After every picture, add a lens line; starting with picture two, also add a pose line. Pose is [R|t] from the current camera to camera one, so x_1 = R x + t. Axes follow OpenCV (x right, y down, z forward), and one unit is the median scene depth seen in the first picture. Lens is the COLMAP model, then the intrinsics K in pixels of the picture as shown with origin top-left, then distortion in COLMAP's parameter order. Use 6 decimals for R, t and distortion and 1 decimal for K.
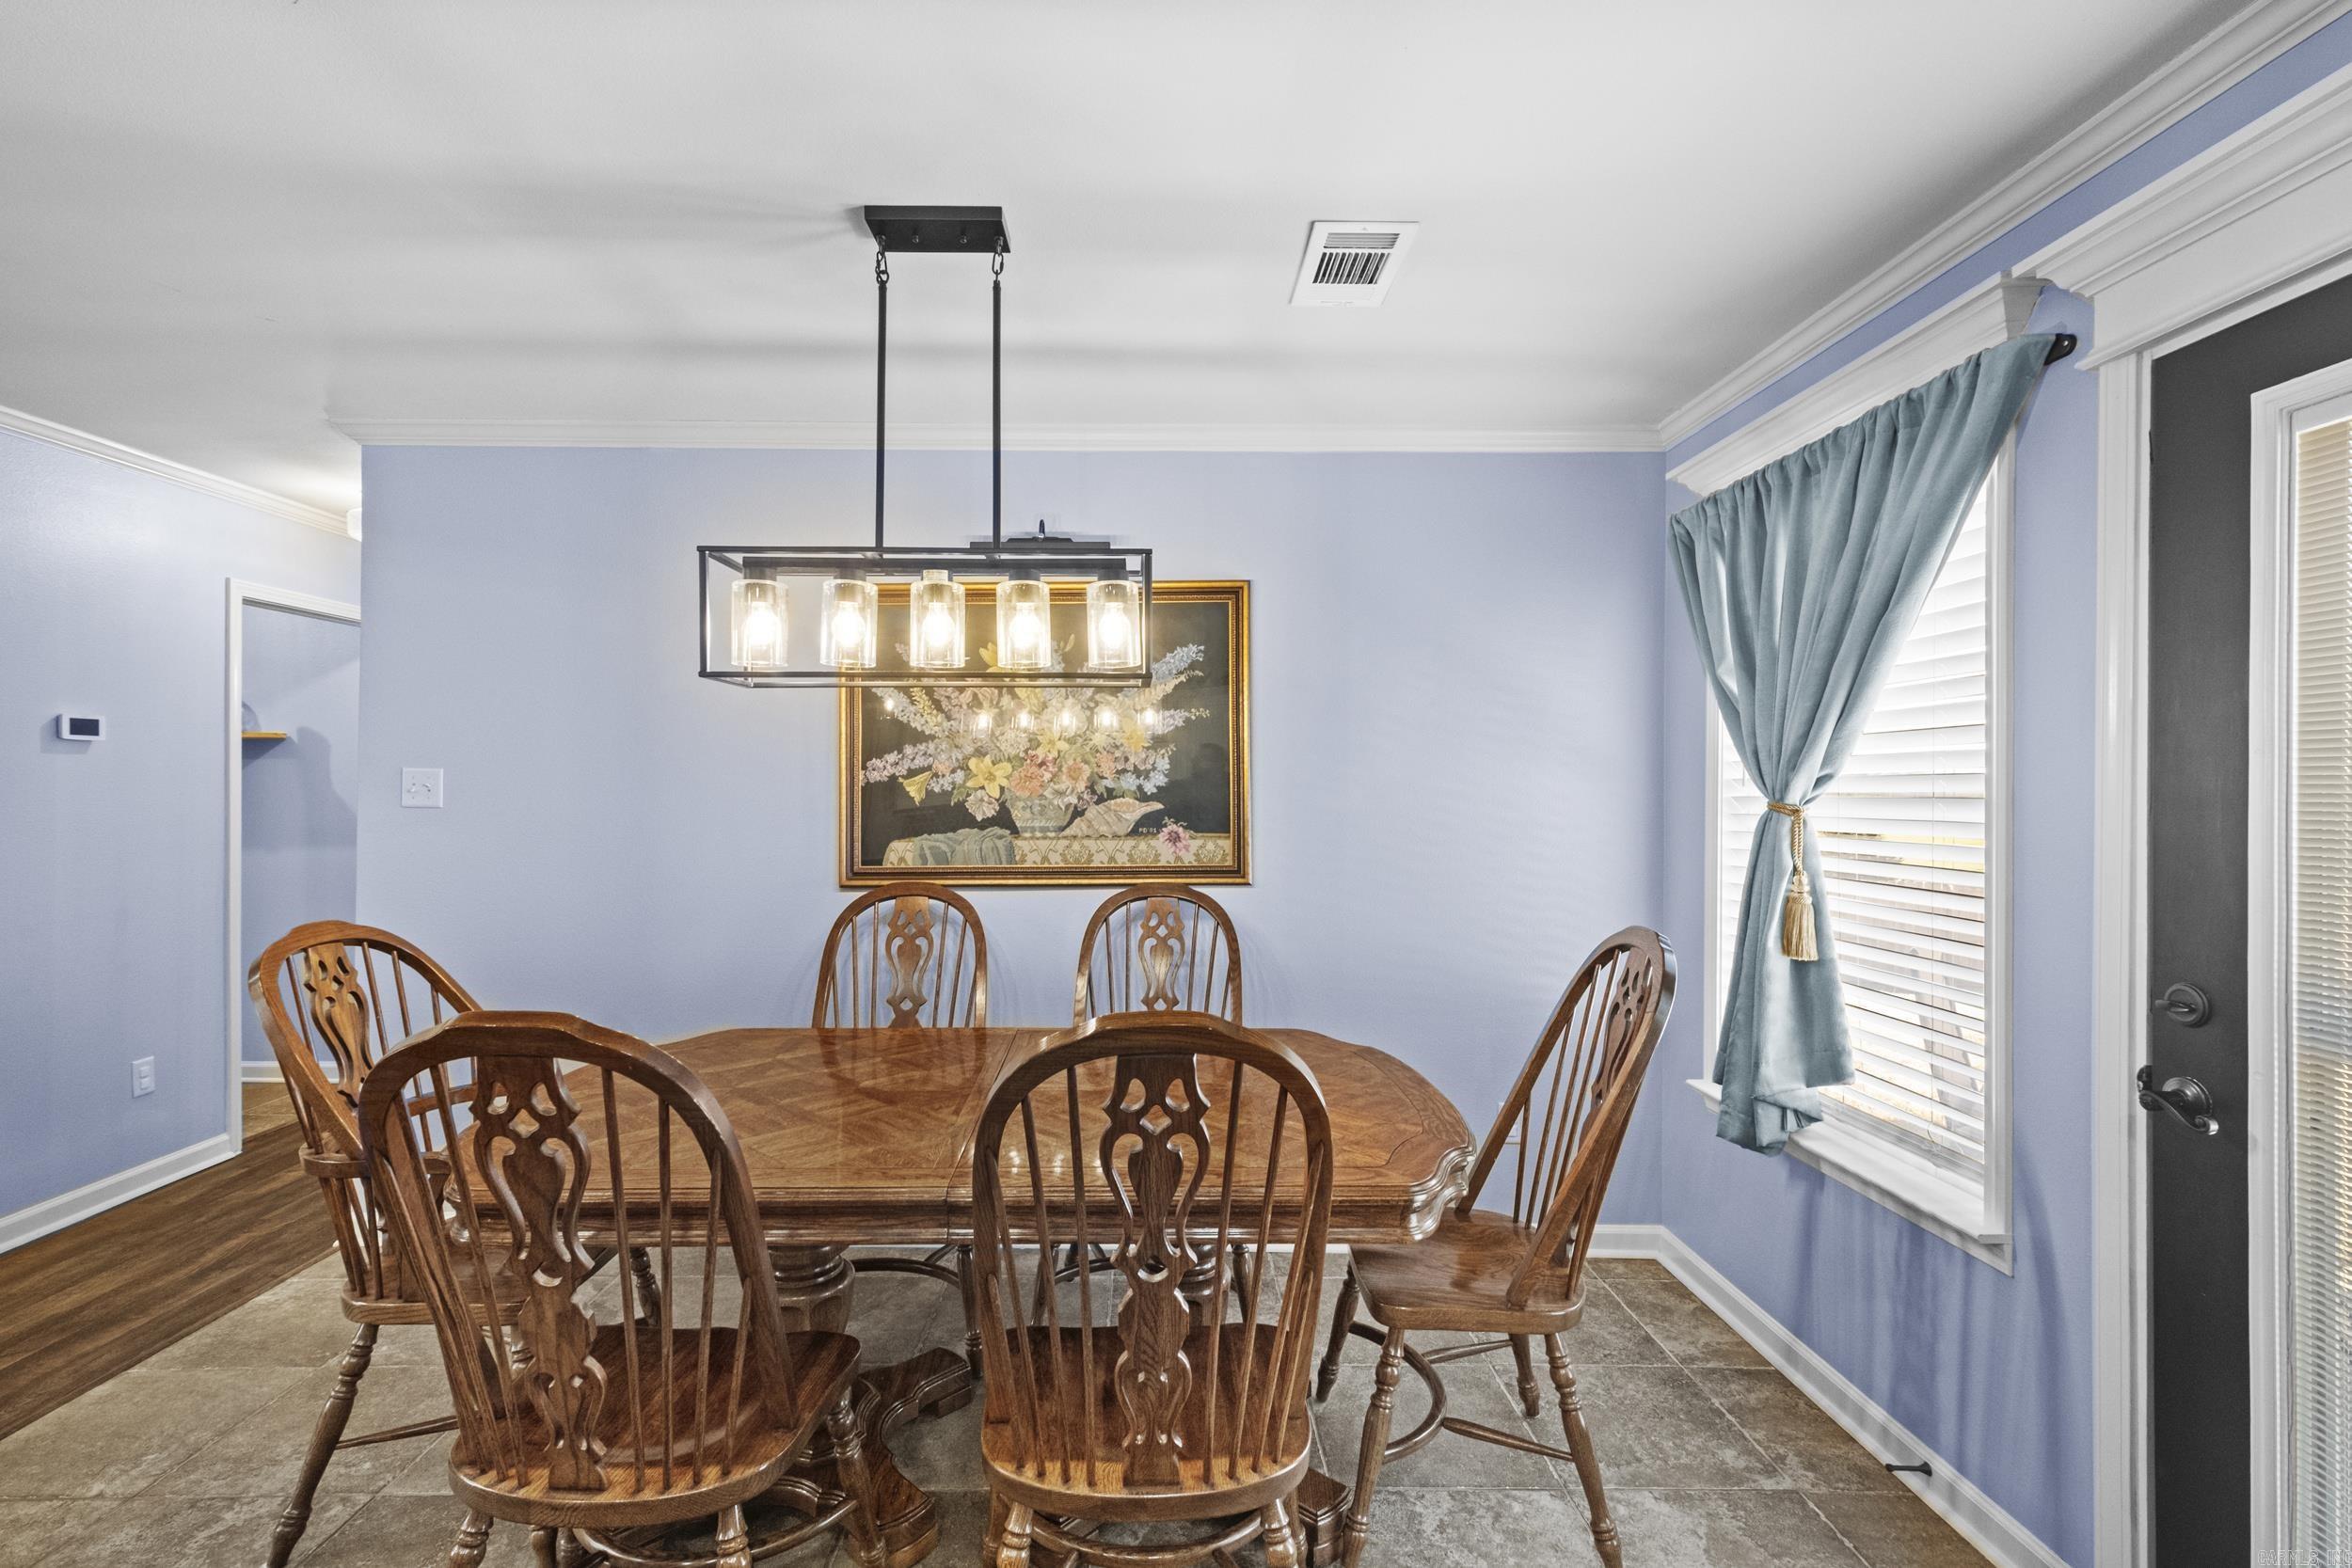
lens RADIAL K [[1074.3, 0, 1165.0], [0, 1074.3, 788.0], [0, 0, 1]] dist [0.006722, -0.000201]
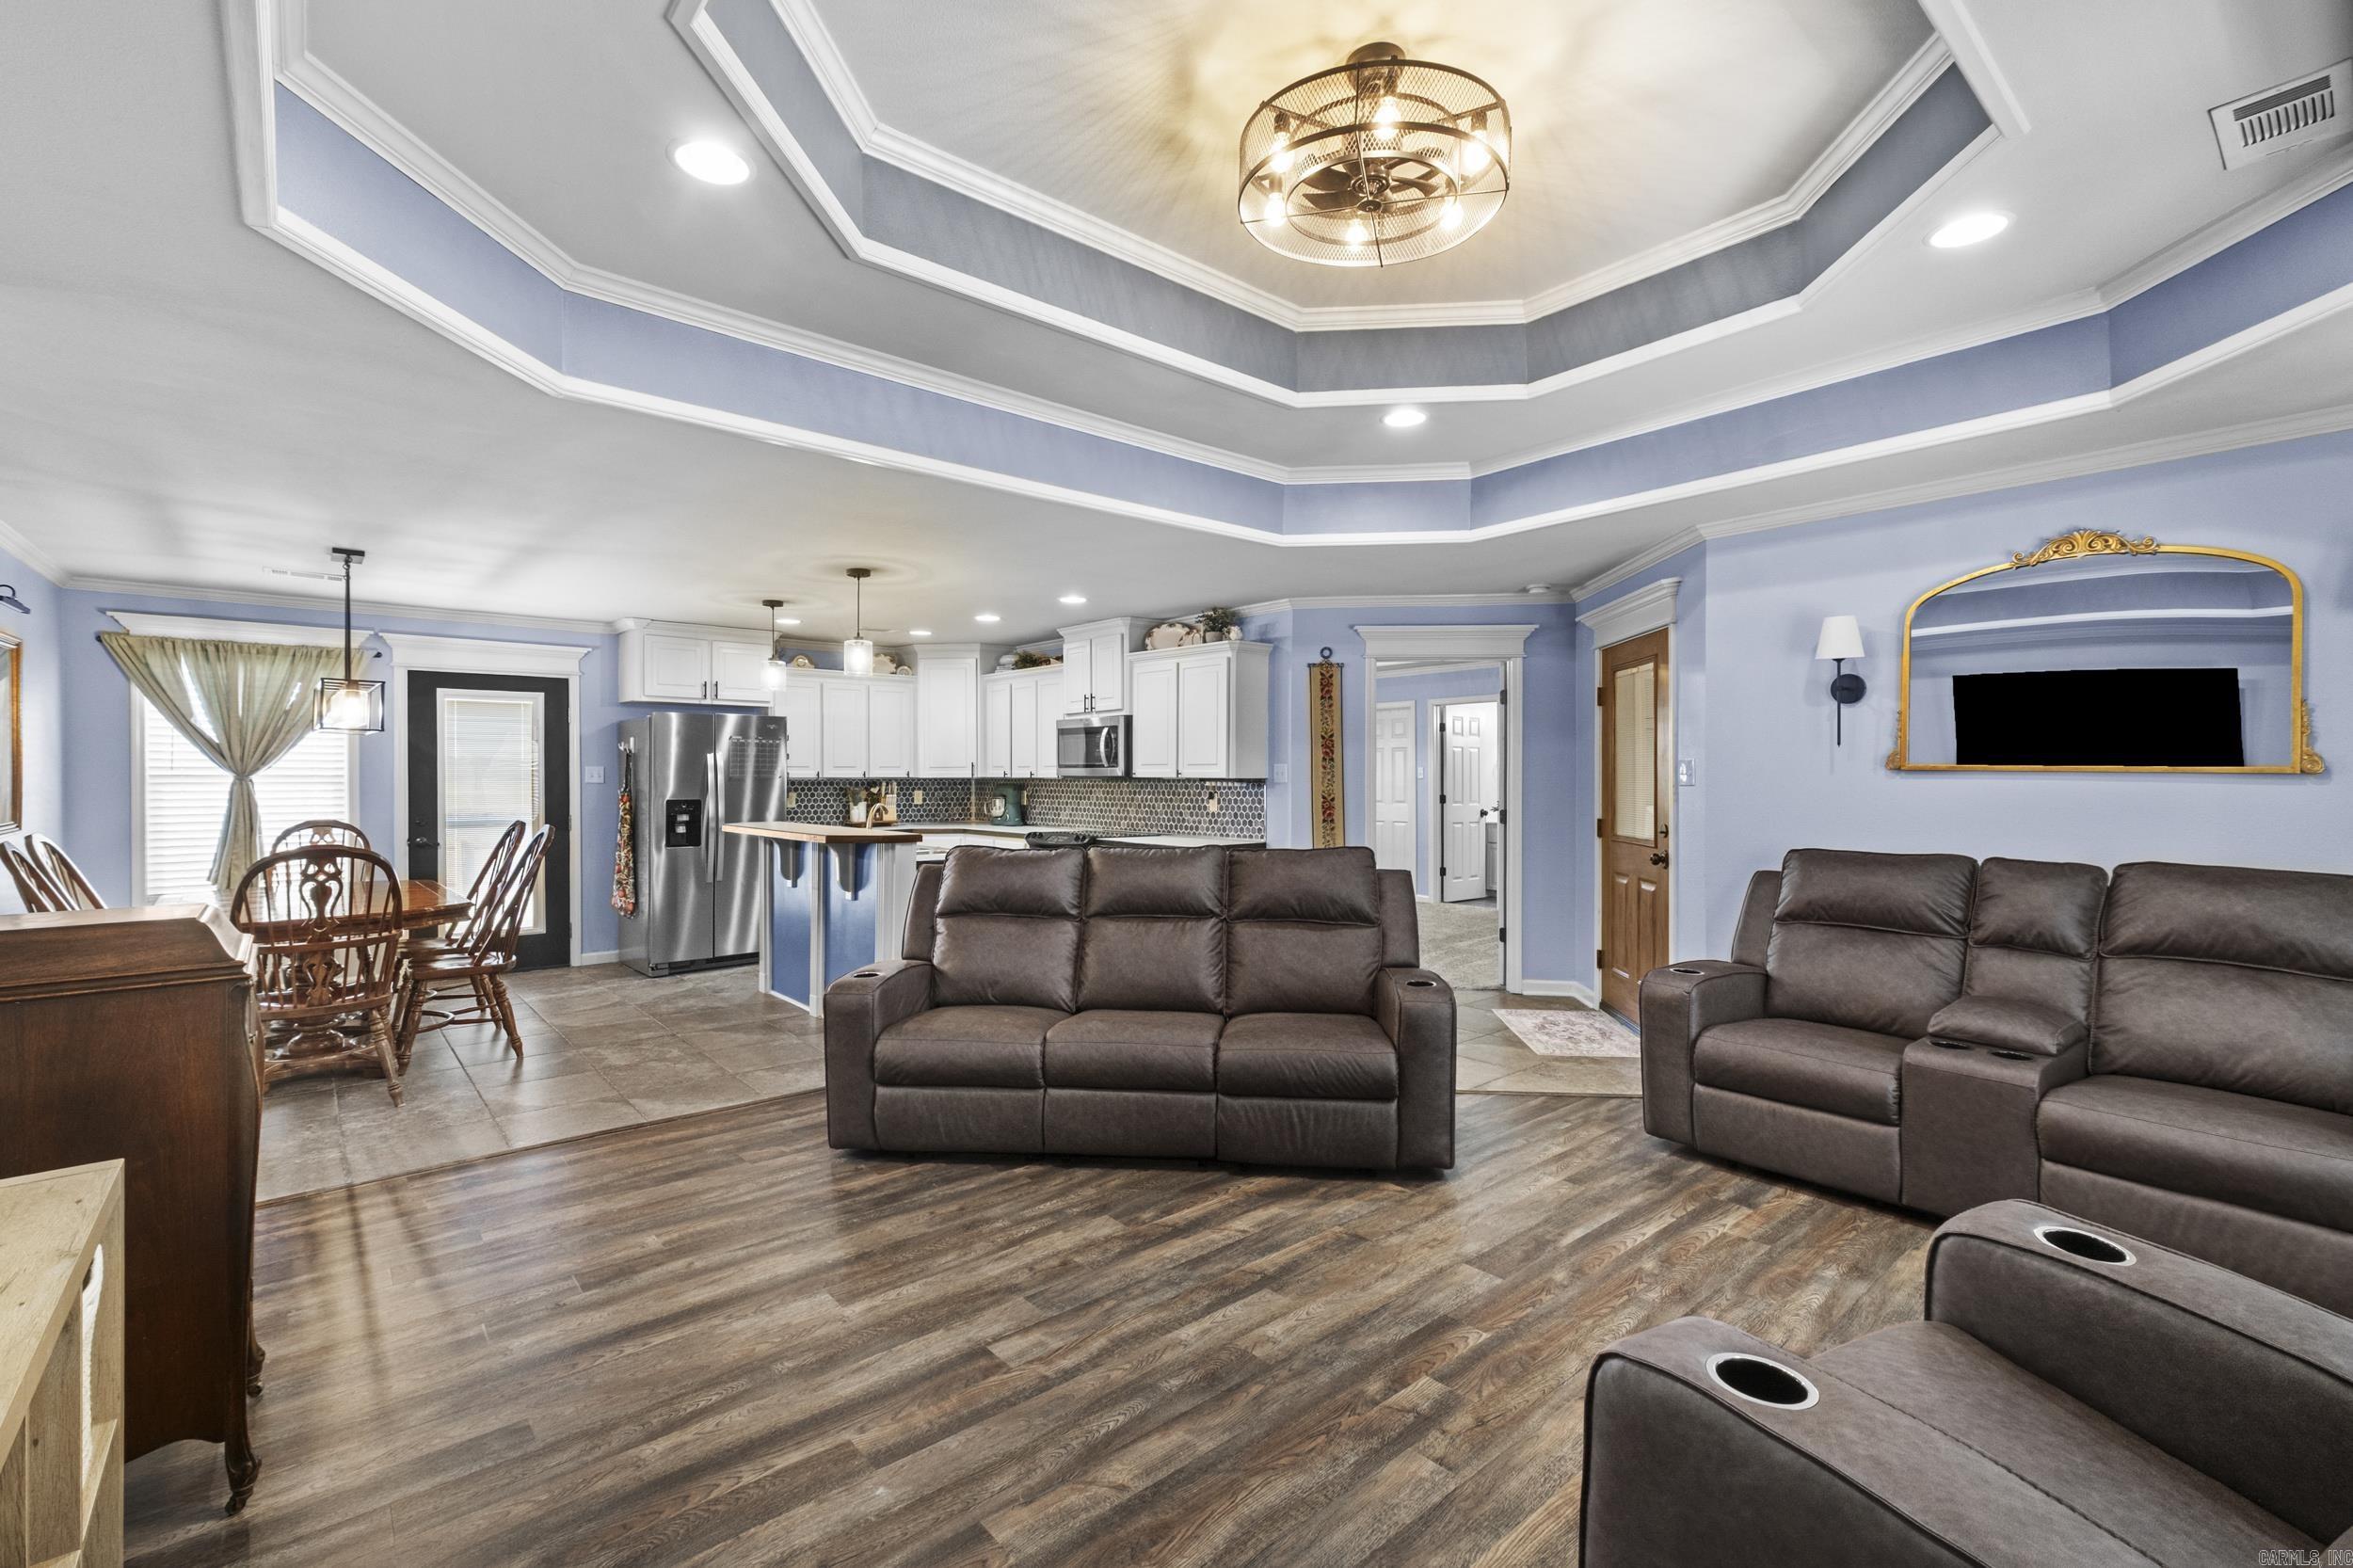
lens RADIAL K [[1022.4, 0, 1151.6], [0, 1022.4, 776.2], [0, 0, 1]] dist [0.005277, 0.001102]
pose [[-0.632193, -0.008558, 0.774764, -2.214561], [-0.006862, 0.999962, 0.005446, -0.013216], [-0.774781, -0.001874, -0.632227, 0.712220]]
